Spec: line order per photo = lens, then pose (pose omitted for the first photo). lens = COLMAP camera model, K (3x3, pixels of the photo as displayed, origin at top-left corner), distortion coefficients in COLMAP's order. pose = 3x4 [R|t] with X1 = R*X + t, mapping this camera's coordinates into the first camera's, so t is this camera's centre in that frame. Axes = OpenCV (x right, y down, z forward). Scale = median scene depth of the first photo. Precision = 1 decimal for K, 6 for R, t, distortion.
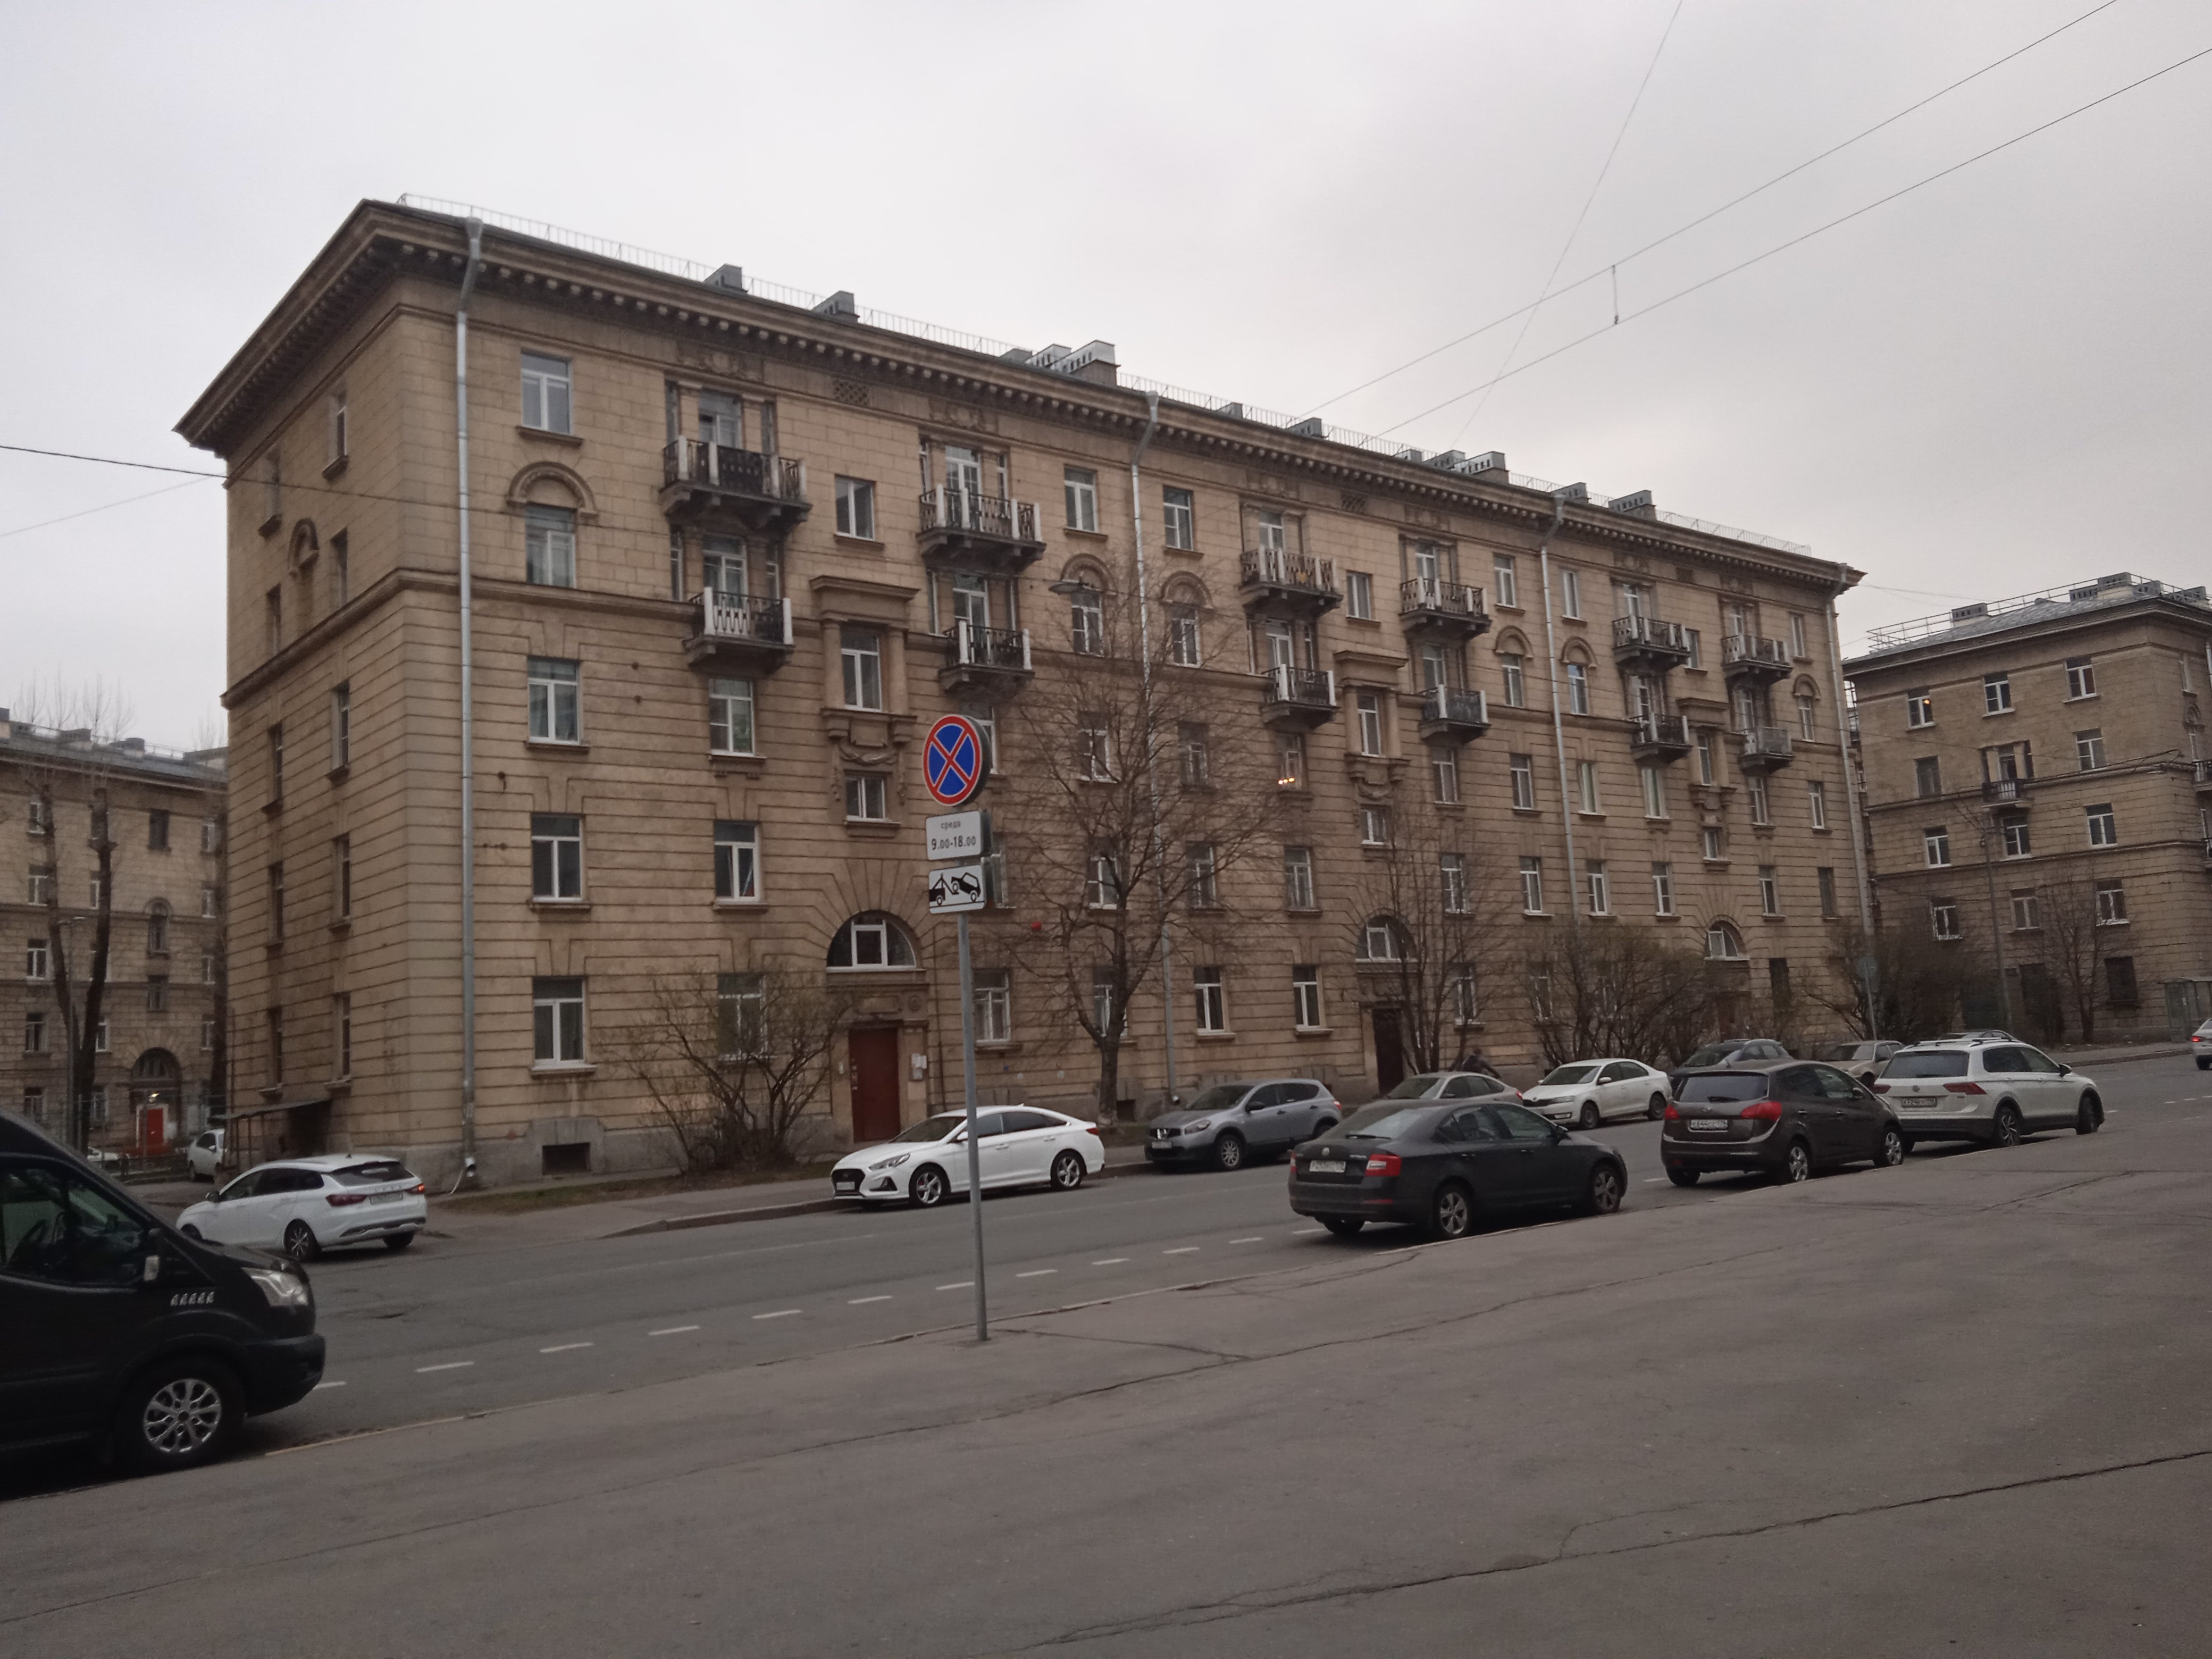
lens RADIAL K [[1836.5, 0, 1103.7], [0, 1836.5, 829.0], [0, 0, 1]] dist [0.025988, -0.001698]
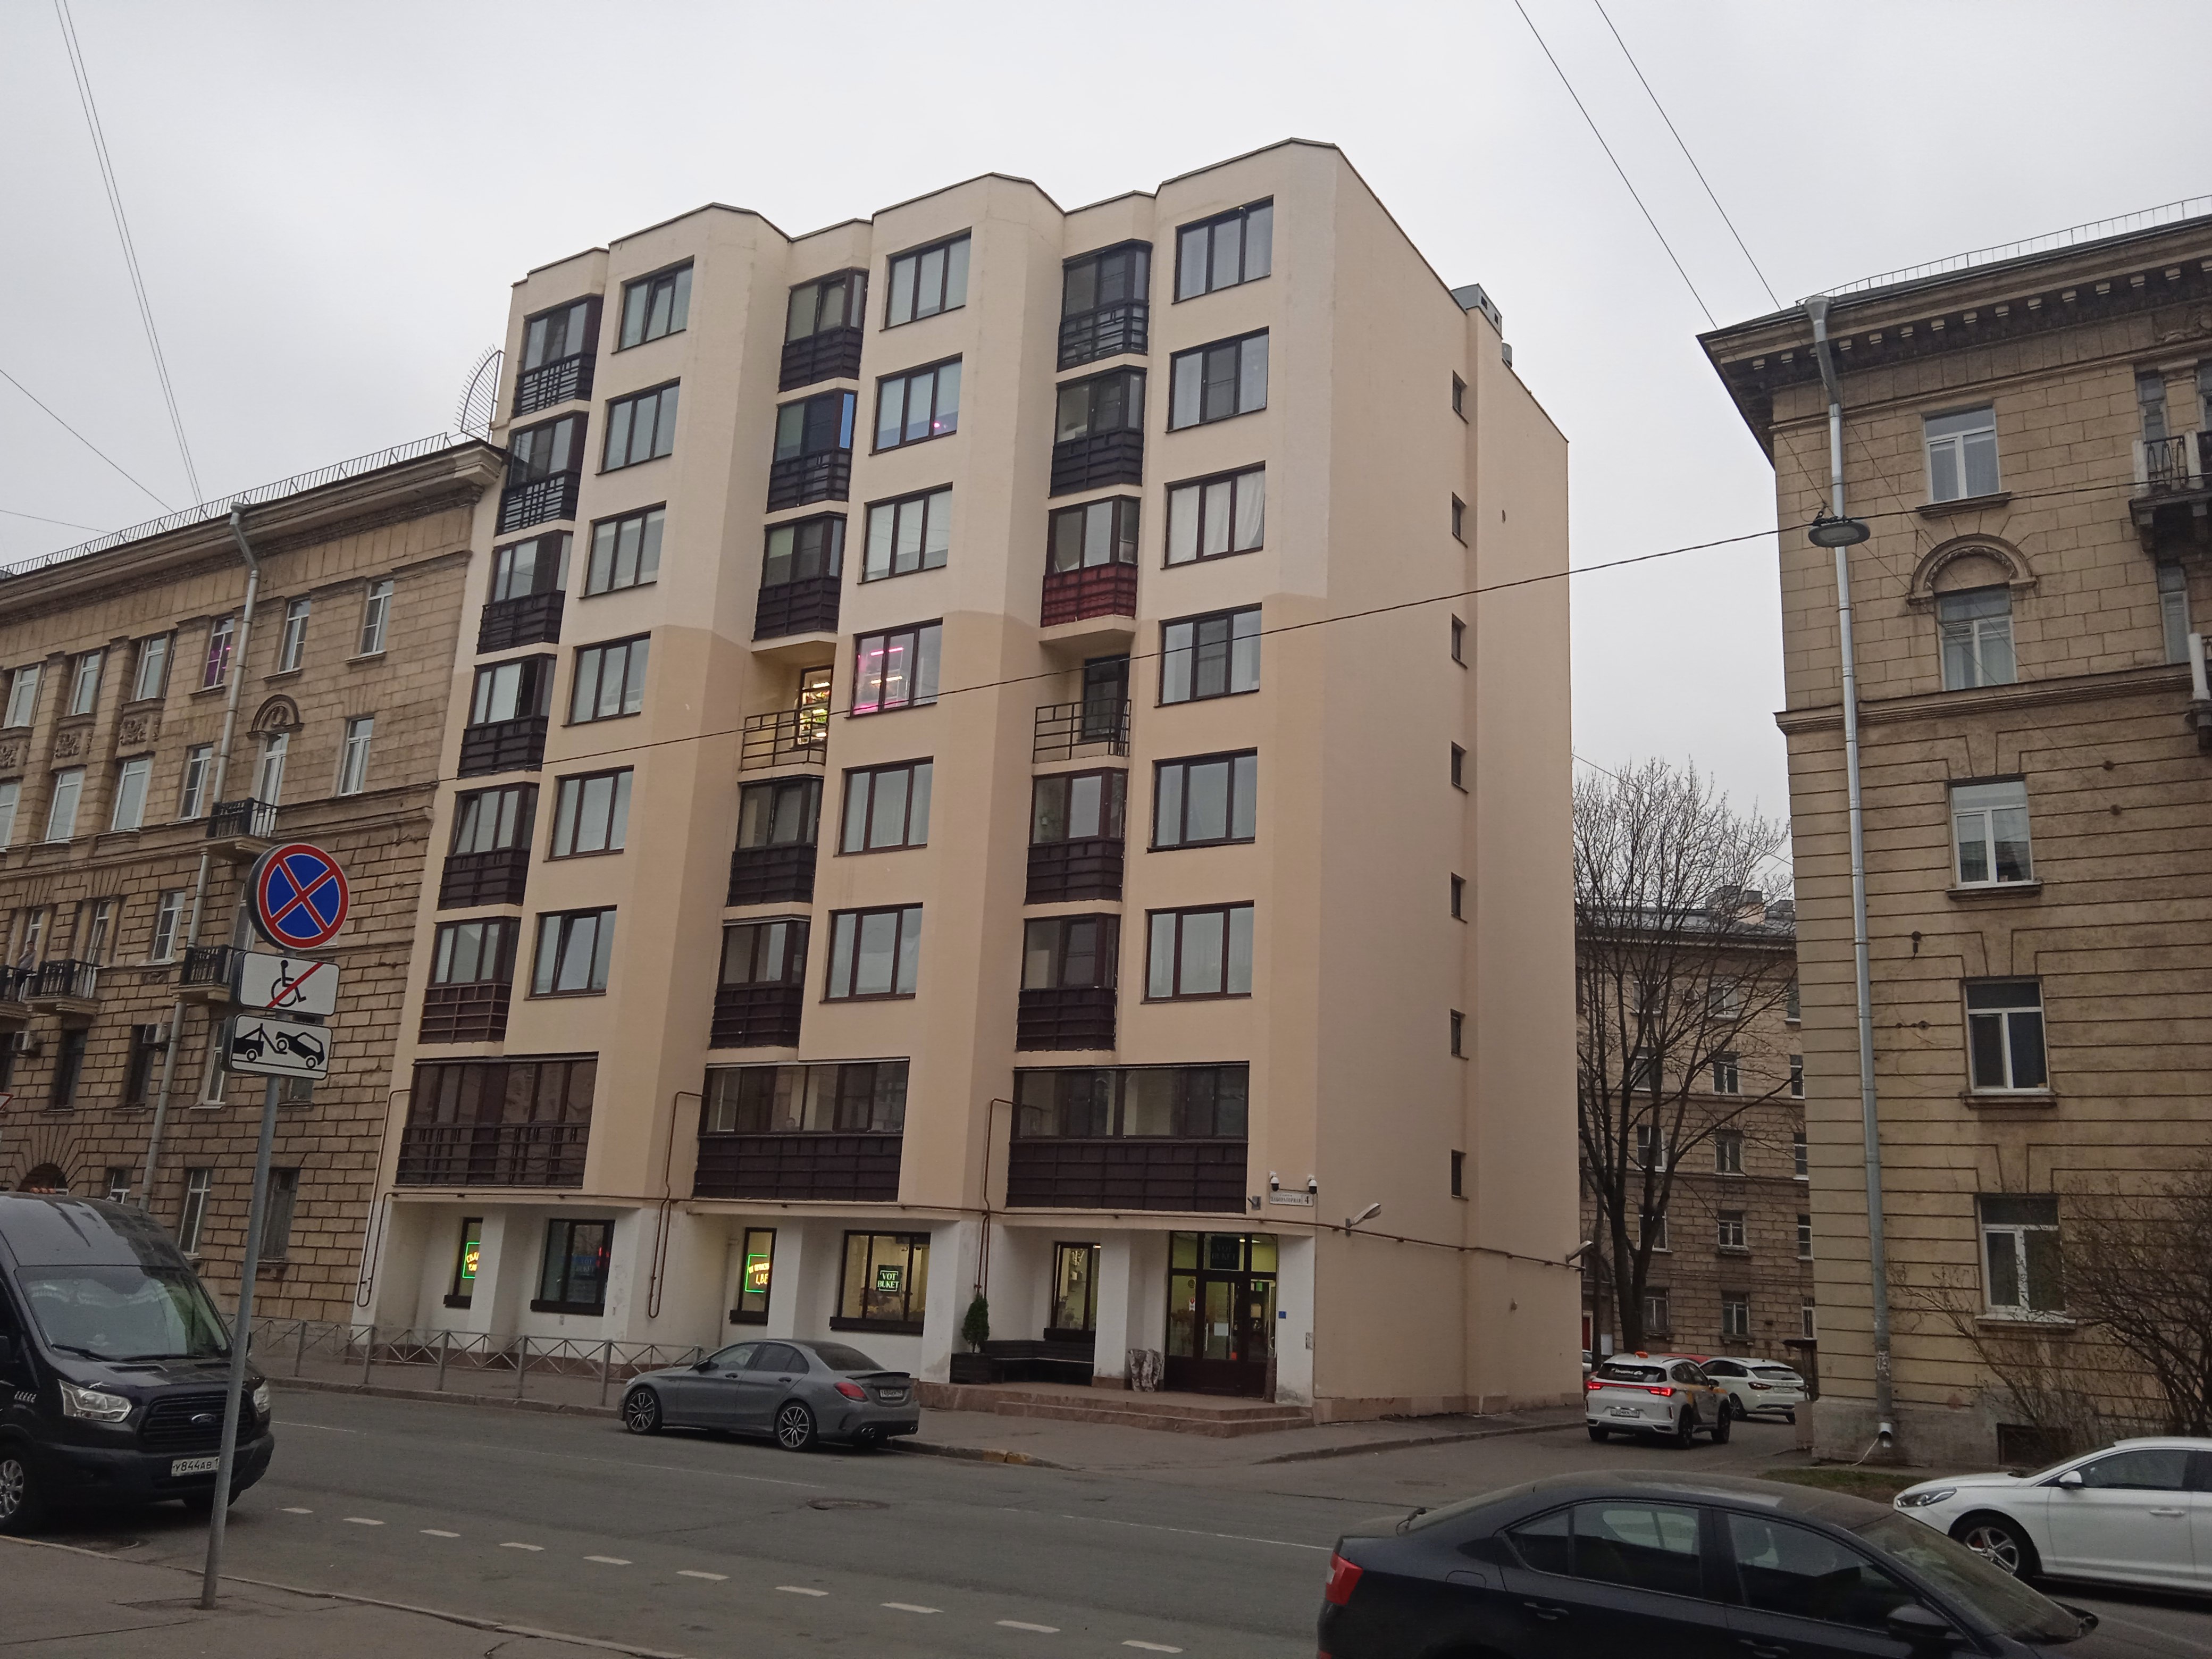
lens RADIAL K [[1836.5, 0, 1101.7], [0, 1836.5, 827.0], [0, 0, 1]] dist [0.025988, -0.001698]
pose [[0.305674, -0.164481, -0.937822, 0.321063], [0.050944, 0.986380, -0.156393, 0.031124], [0.950772, 0.000029, 0.309890, 0.408162]]
